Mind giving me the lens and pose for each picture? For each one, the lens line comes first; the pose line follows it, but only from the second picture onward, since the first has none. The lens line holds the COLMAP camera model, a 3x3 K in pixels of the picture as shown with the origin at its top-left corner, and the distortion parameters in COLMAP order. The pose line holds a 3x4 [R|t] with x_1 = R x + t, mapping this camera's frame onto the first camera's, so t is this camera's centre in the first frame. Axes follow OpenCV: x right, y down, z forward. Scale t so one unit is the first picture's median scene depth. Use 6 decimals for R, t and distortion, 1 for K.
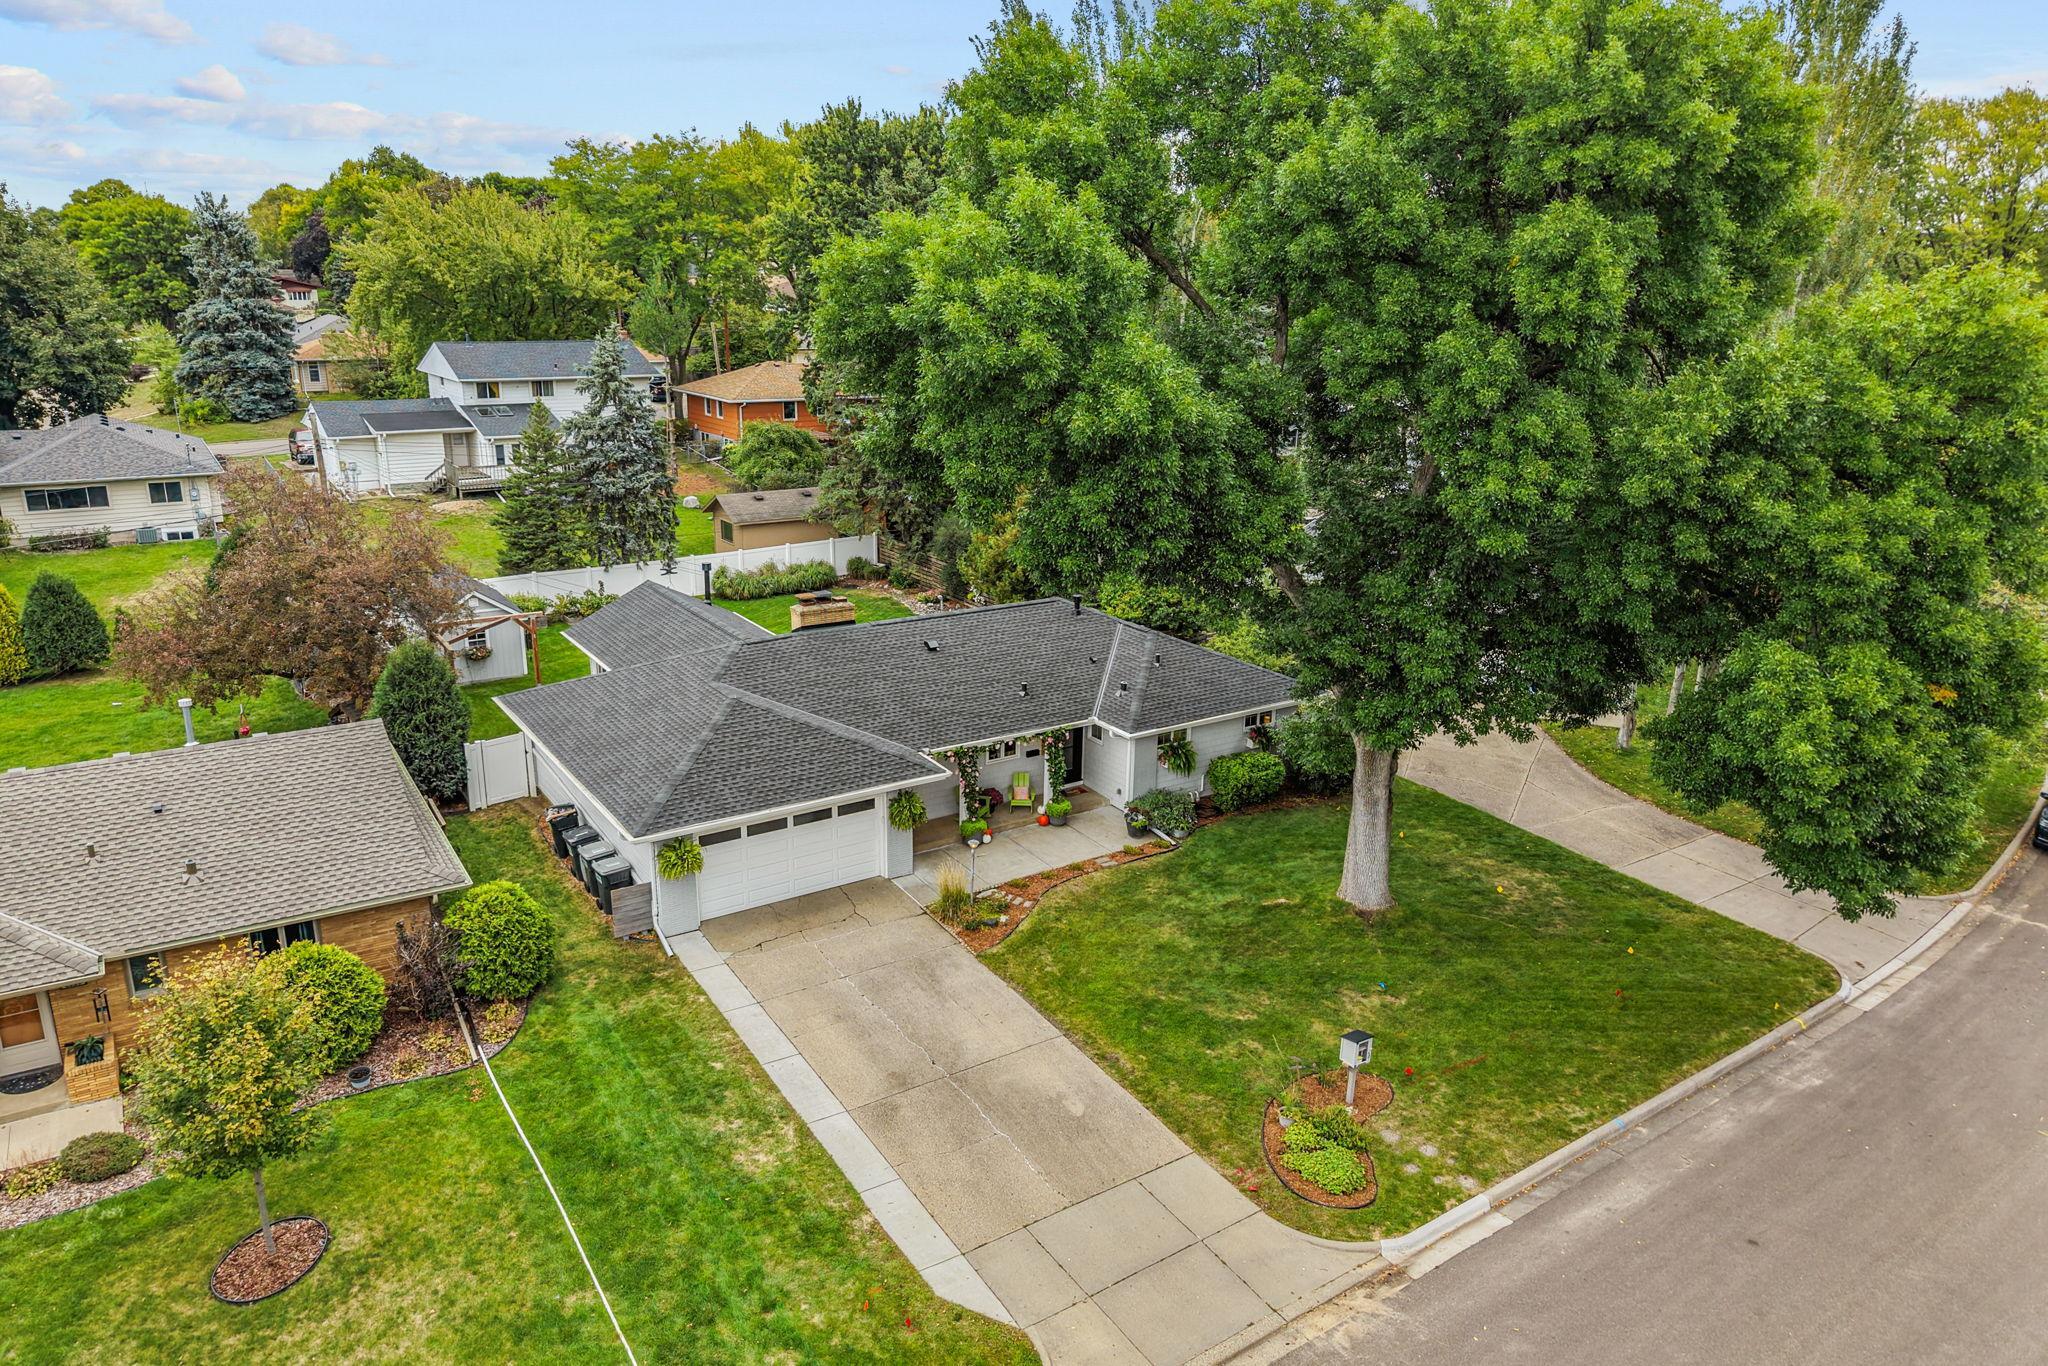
lens RADIAL K [[1357.0, 0, 1024.0], [0, 1357.0, 683.0], [0, 0, 1]] dist [0.071514, -0.090117]
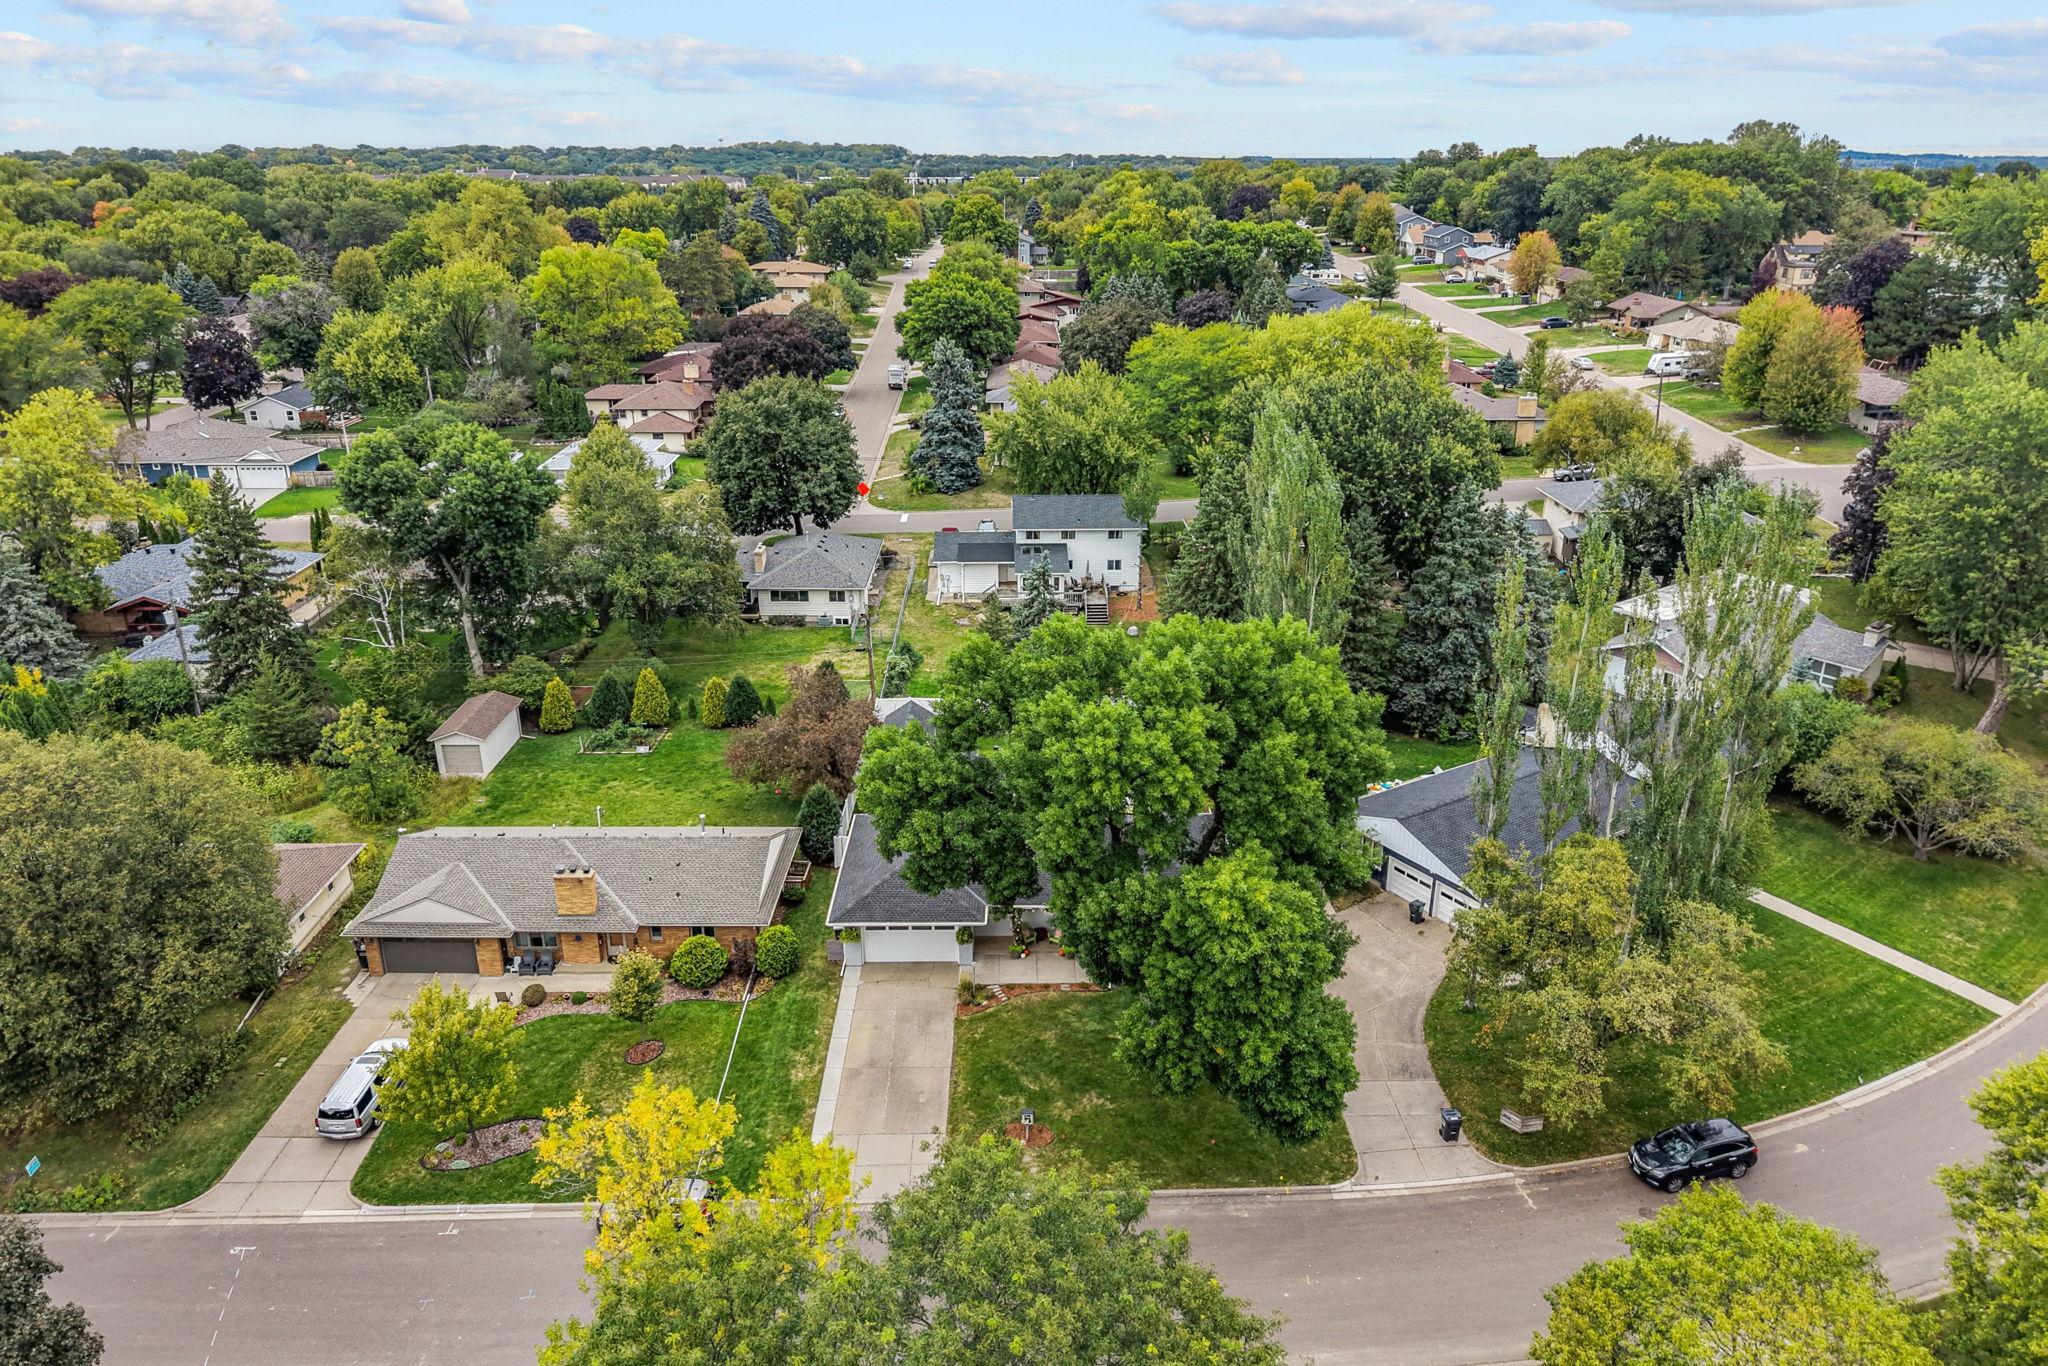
lens RADIAL K [[1357.0, 0, 1024.0], [0, 1357.0, 683.0], [0, 0, 1]] dist [0.071514, -0.090117]
pose [[0.837129, 0.181307, -0.516084, 0.458971], [-0.145163, 0.983277, 0.109973, -0.243958], [0.527392, -0.017145, 0.849449, -0.319808]]
